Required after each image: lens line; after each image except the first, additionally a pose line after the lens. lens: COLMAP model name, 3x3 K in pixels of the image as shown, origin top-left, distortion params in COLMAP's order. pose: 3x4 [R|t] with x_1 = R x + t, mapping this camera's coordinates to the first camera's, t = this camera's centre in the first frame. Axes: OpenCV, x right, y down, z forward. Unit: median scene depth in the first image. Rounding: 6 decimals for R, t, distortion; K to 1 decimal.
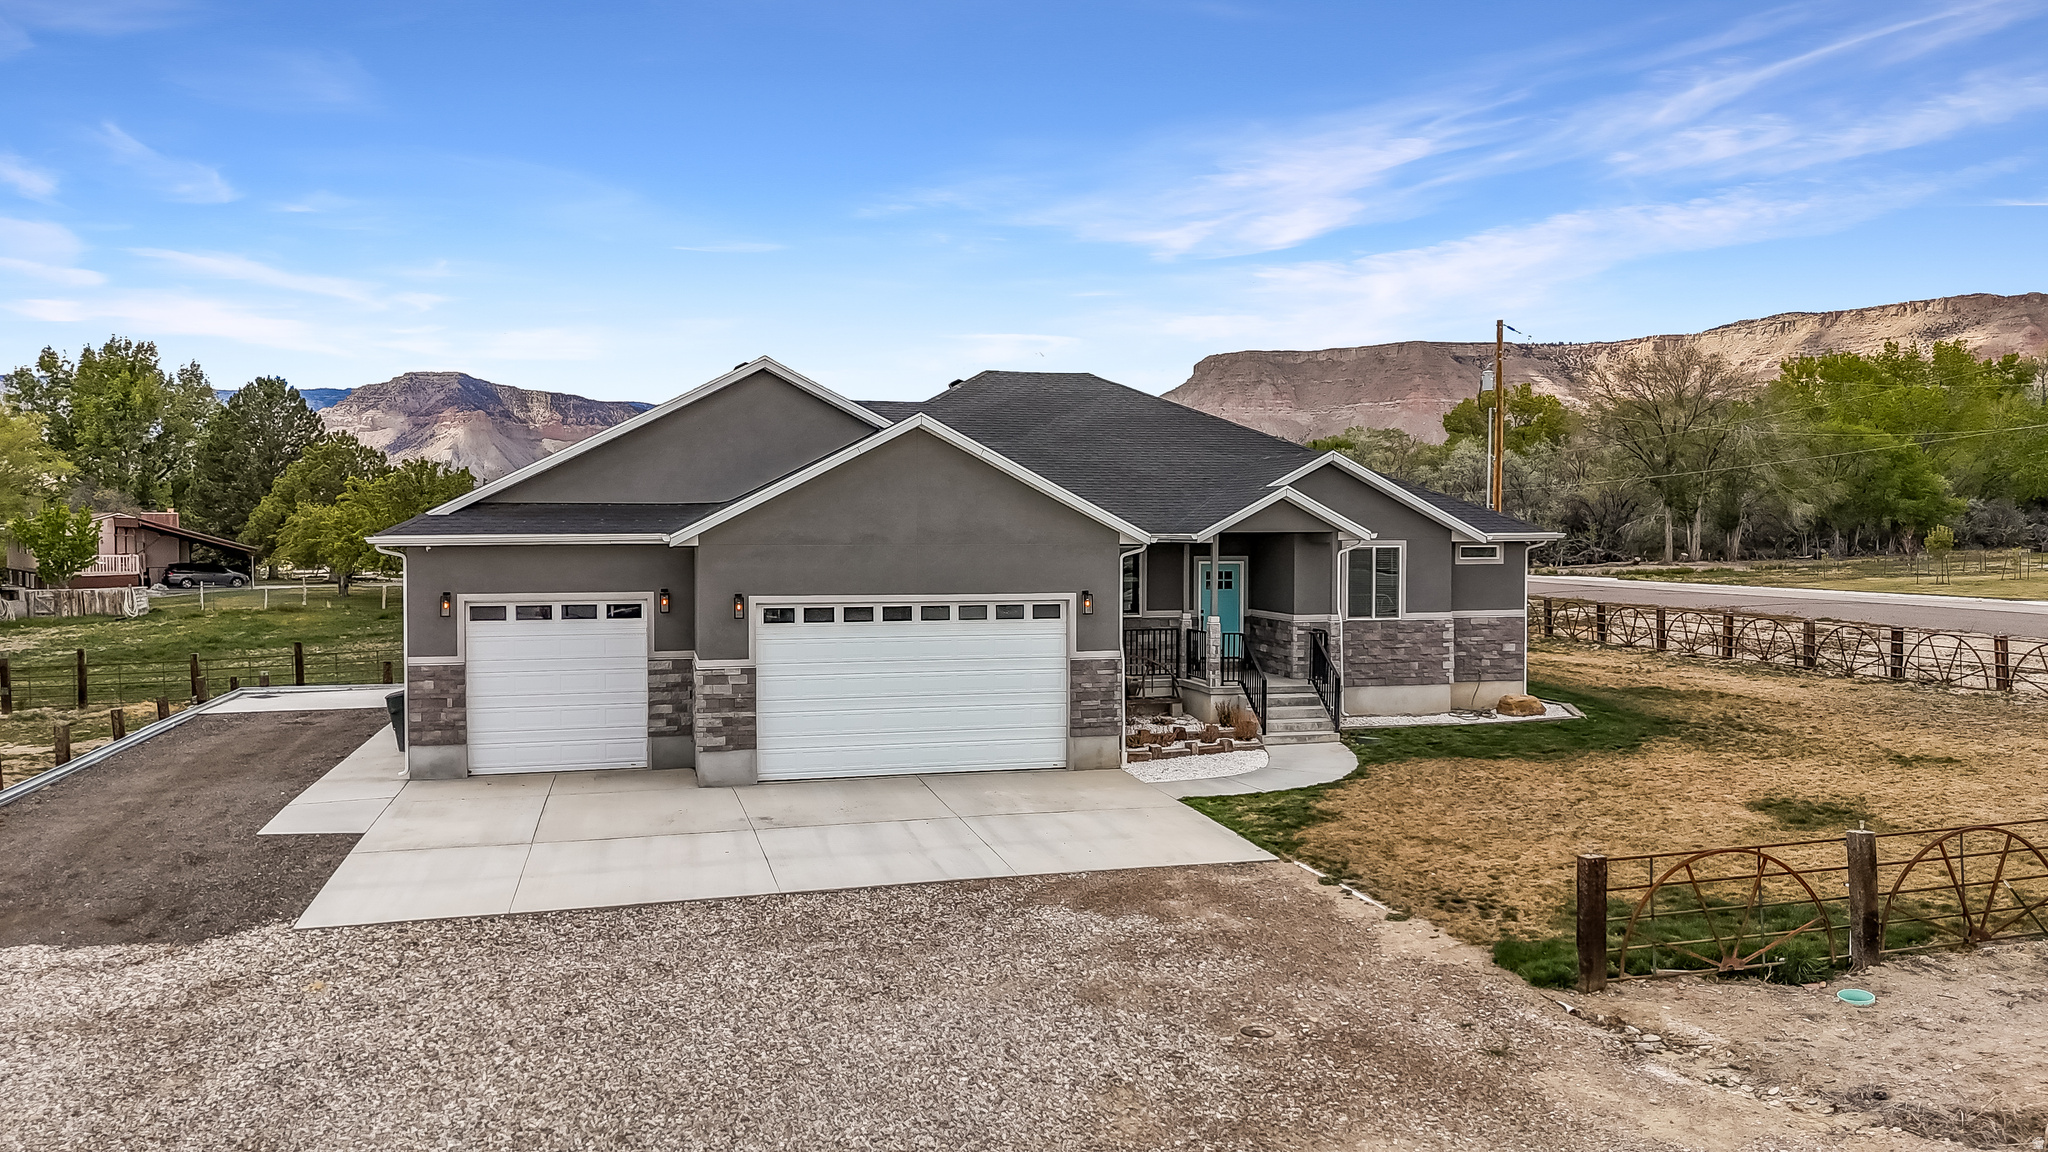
lens RADIAL K [[1503.1, 0, 1024.0], [0, 1503.1, 576.0], [0, 0, 1]] dist [0.084066, -0.082658]
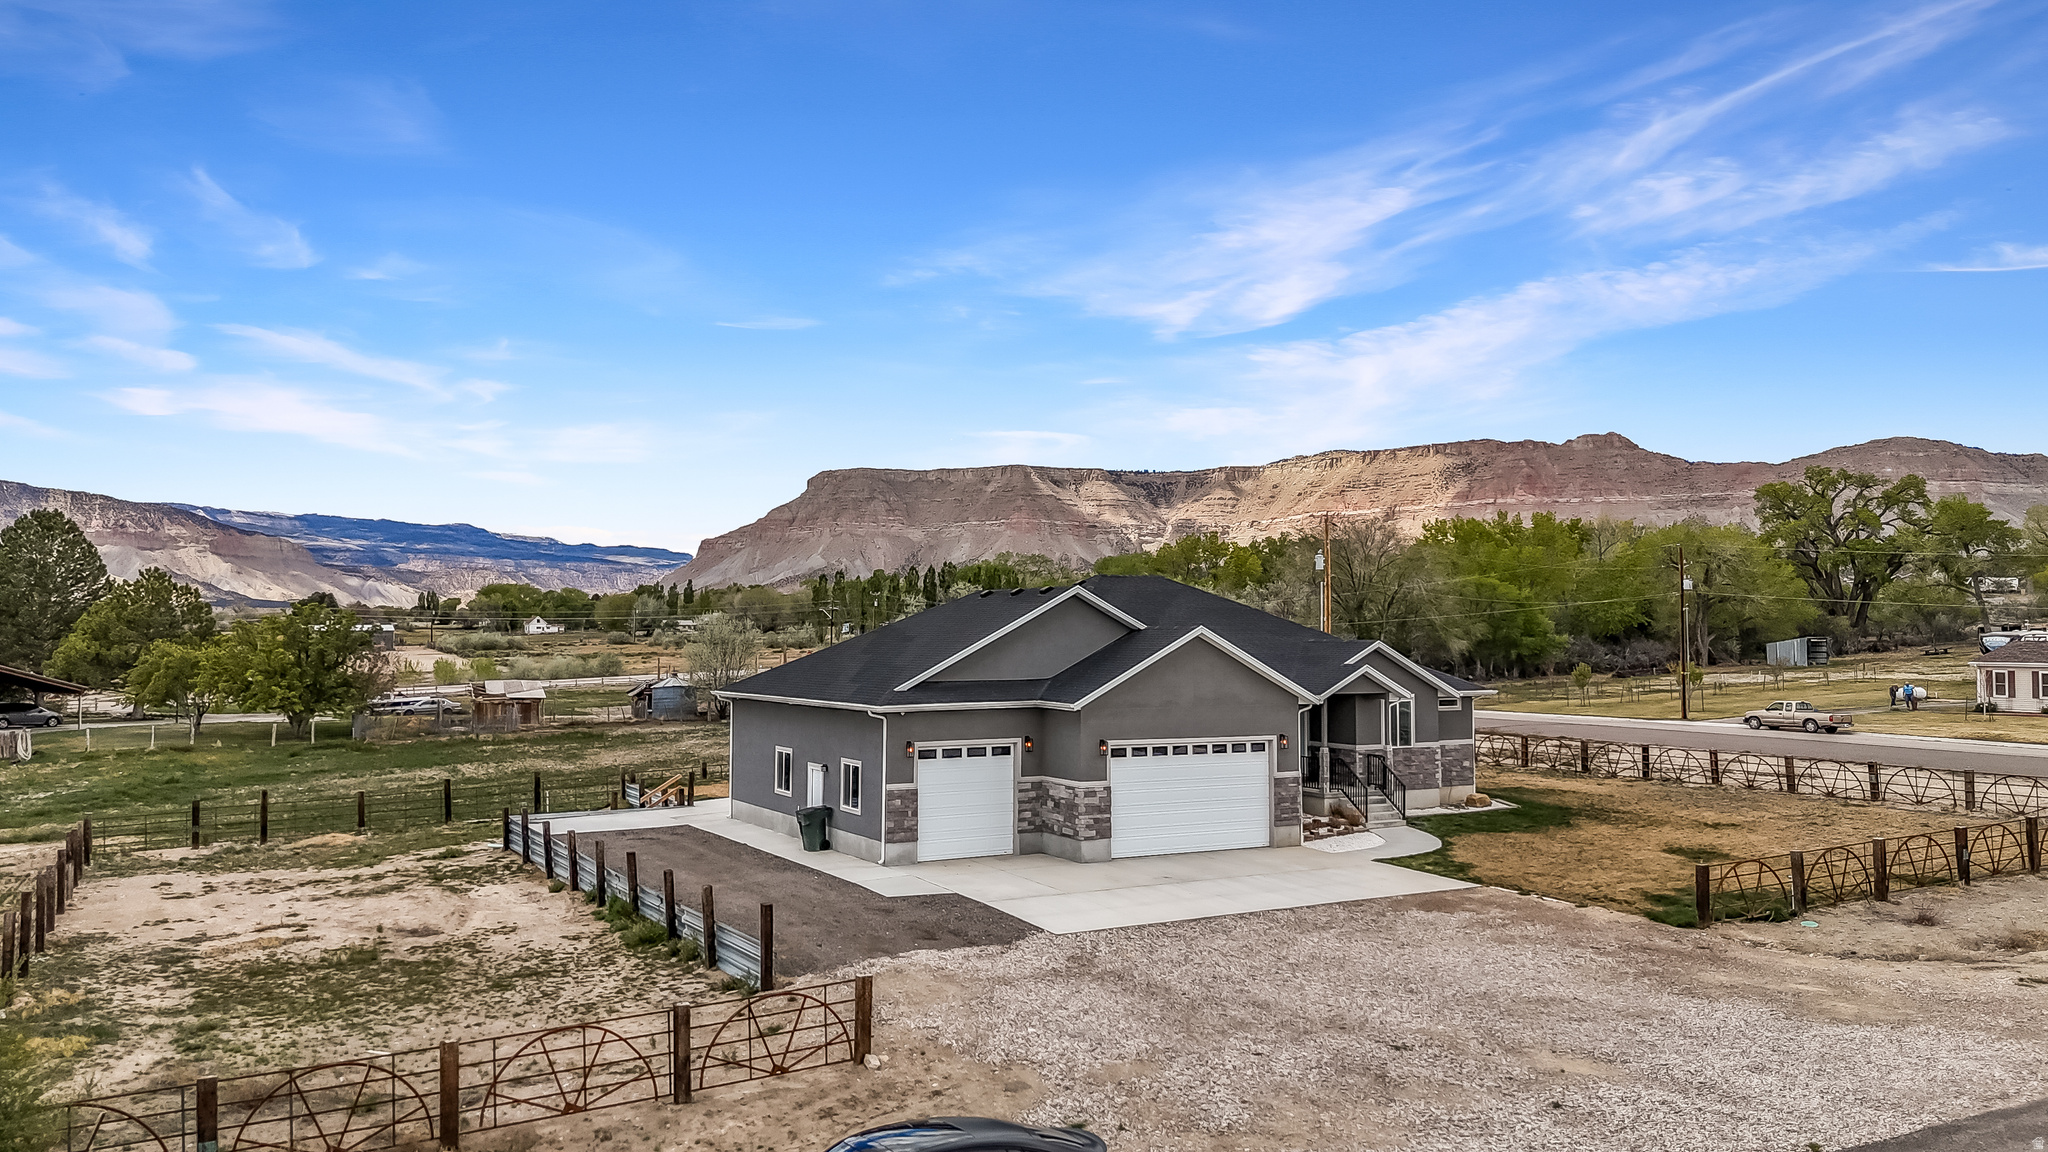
lens RADIAL K [[1503.1, 0, 1024.0], [0, 1503.1, 576.0], [0, 0, 1]] dist [0.084066, -0.082658]
pose [[0.966847, 0.010478, 0.255142, -0.636825], [0.008741, 0.997214, -0.074078, -0.041432], [-0.255207, 0.073852, 0.964062, -0.498209]]
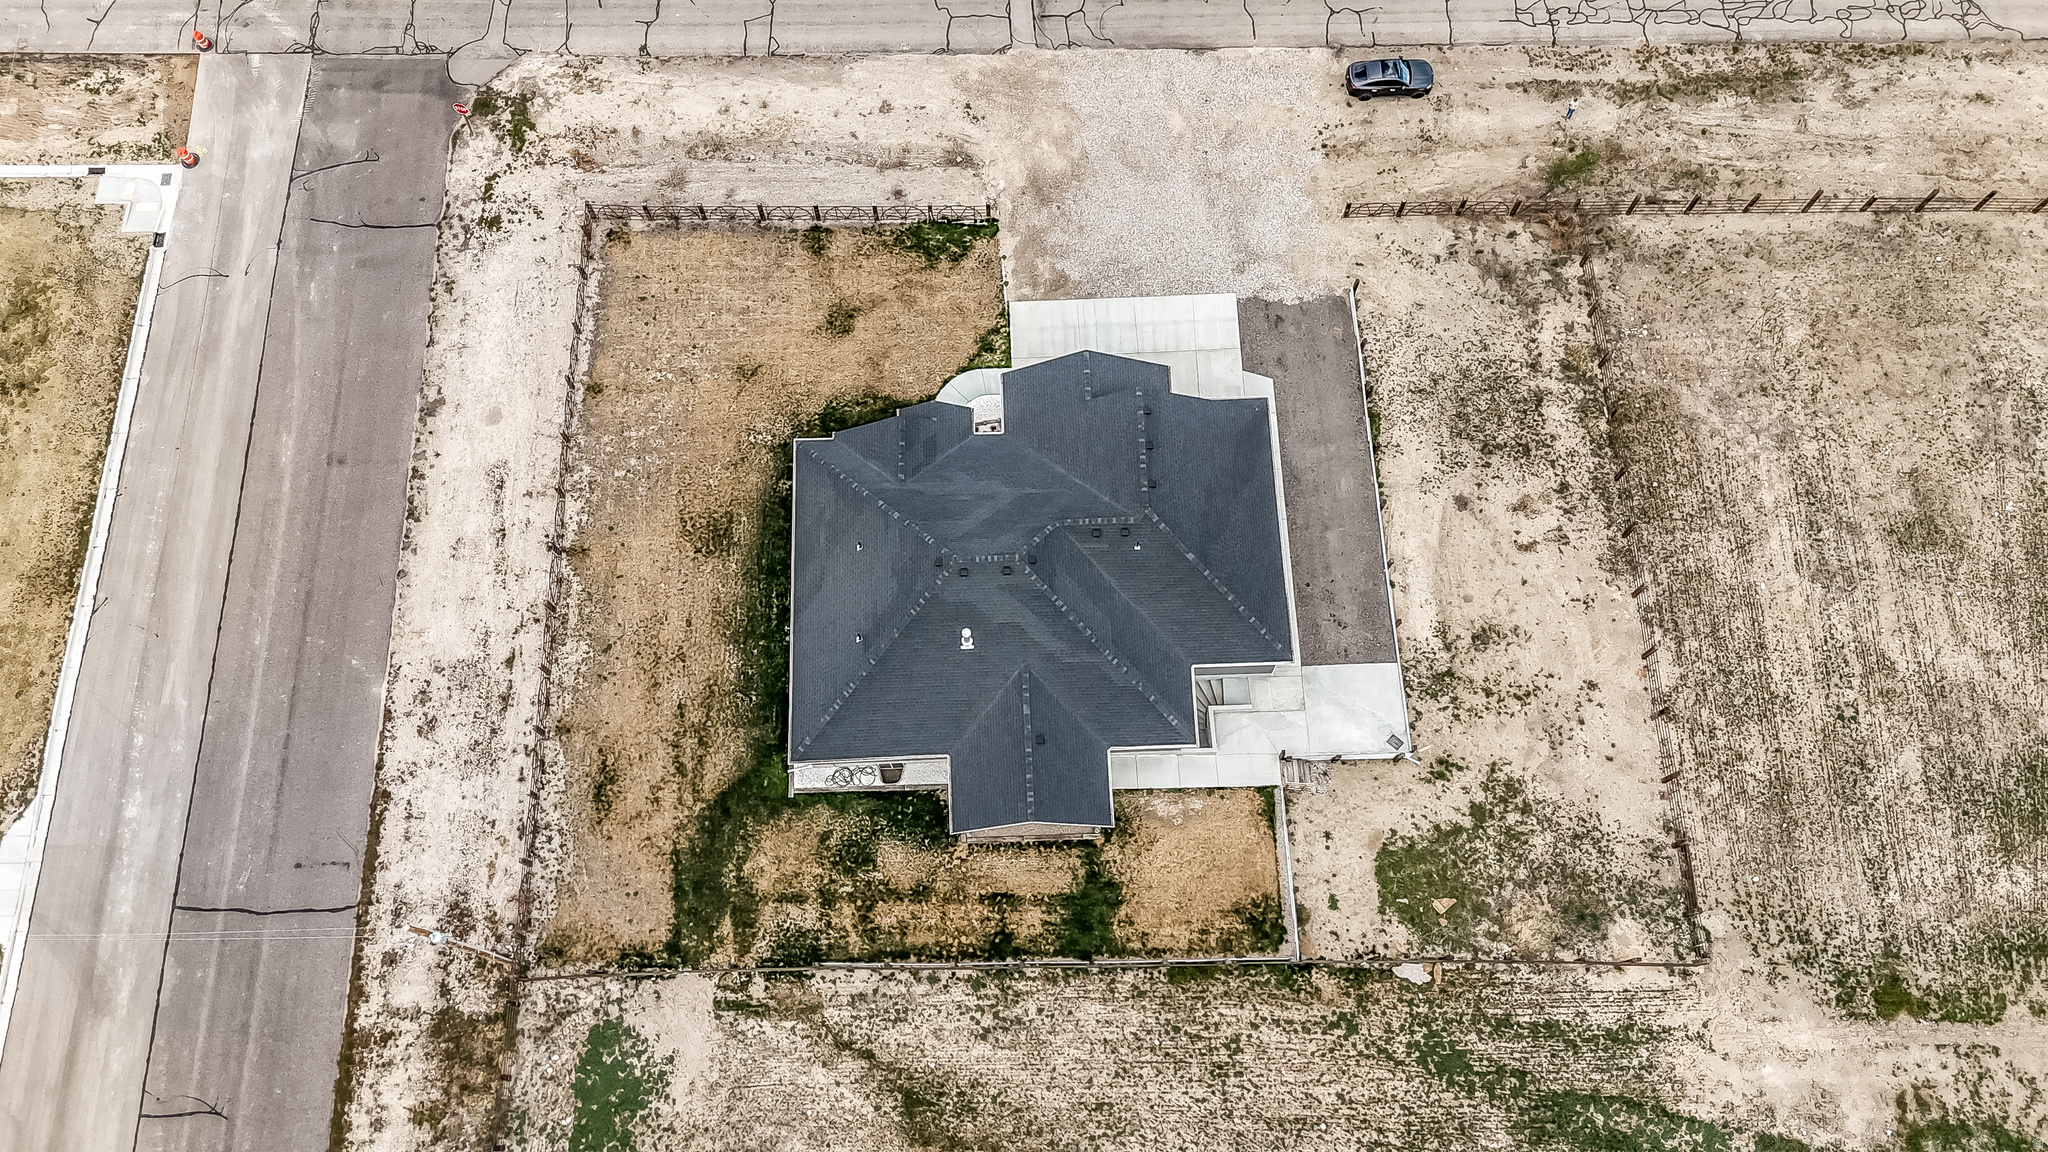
lens RADIAL K [[1506.3, 0, 1022.8], [0, 1506.3, 586.9], [0, 0, 1]] dist [0.083797, -0.086648]
pose [[-0.975913, -0.195605, 0.096610, -0.301078], [0.035056, 0.296481, 0.954395, -2.575747], [-0.215327, 0.934793, -0.282483, 2.141827]]
